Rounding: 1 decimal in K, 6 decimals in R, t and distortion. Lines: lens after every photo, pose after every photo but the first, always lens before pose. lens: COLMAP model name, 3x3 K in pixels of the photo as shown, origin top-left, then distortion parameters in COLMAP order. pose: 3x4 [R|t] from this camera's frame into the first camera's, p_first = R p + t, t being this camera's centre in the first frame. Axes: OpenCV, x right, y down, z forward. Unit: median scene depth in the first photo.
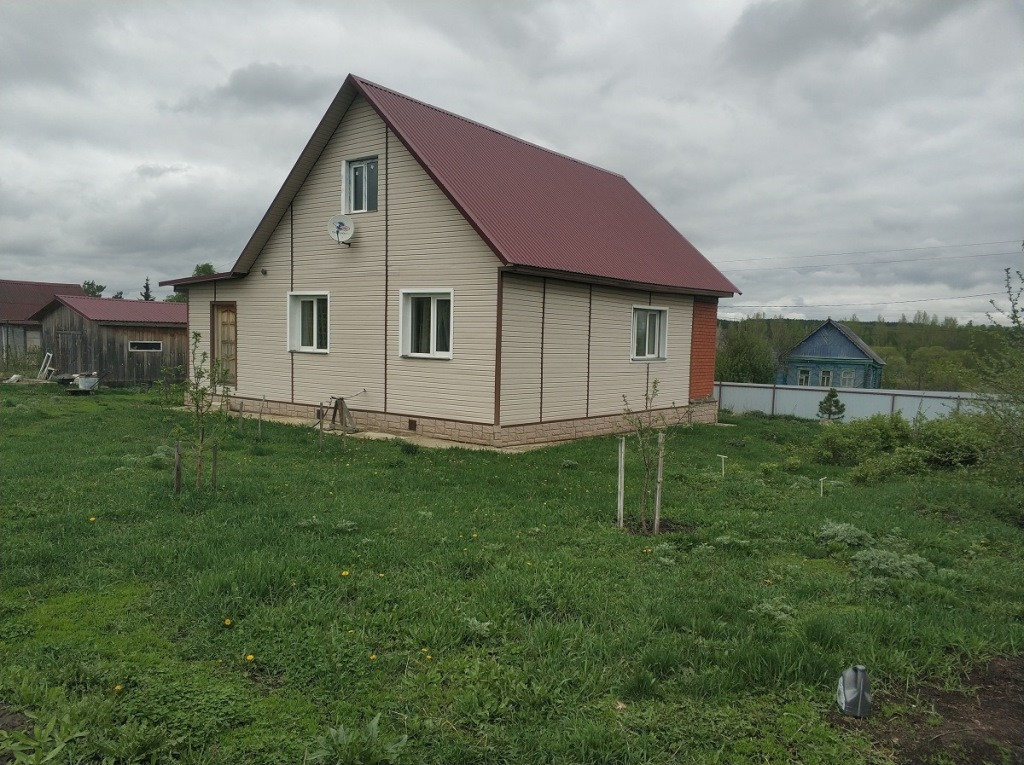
lens RADIAL K [[787.7, 0, 512.0], [0, 787.7, 382.5], [0, 0, 1]] dist [0.043210, 0.000180]
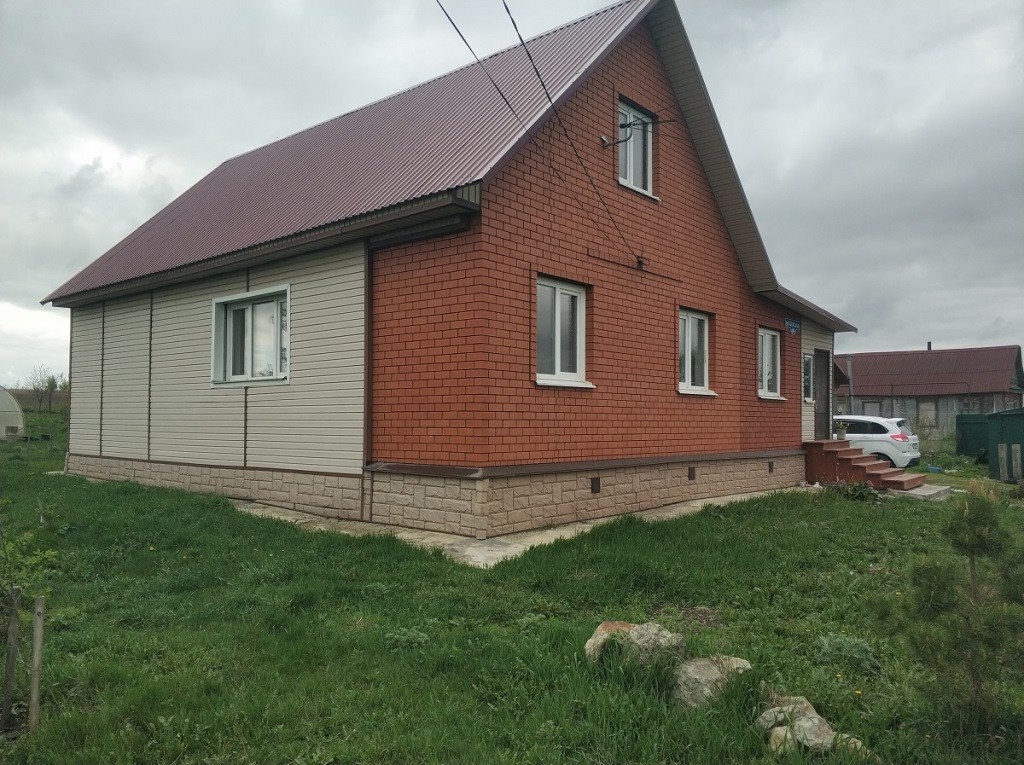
lens RADIAL K [[787.7, 0, 512.0], [0, 787.7, 382.5], [0, 0, 1]] dist [0.043210, 0.000180]
pose [[-0.057424, -0.072307, -0.995728, 1.217395], [-0.051044, 0.996282, -0.069403, 0.005442], [0.997044, 0.046841, -0.060901, 1.984228]]
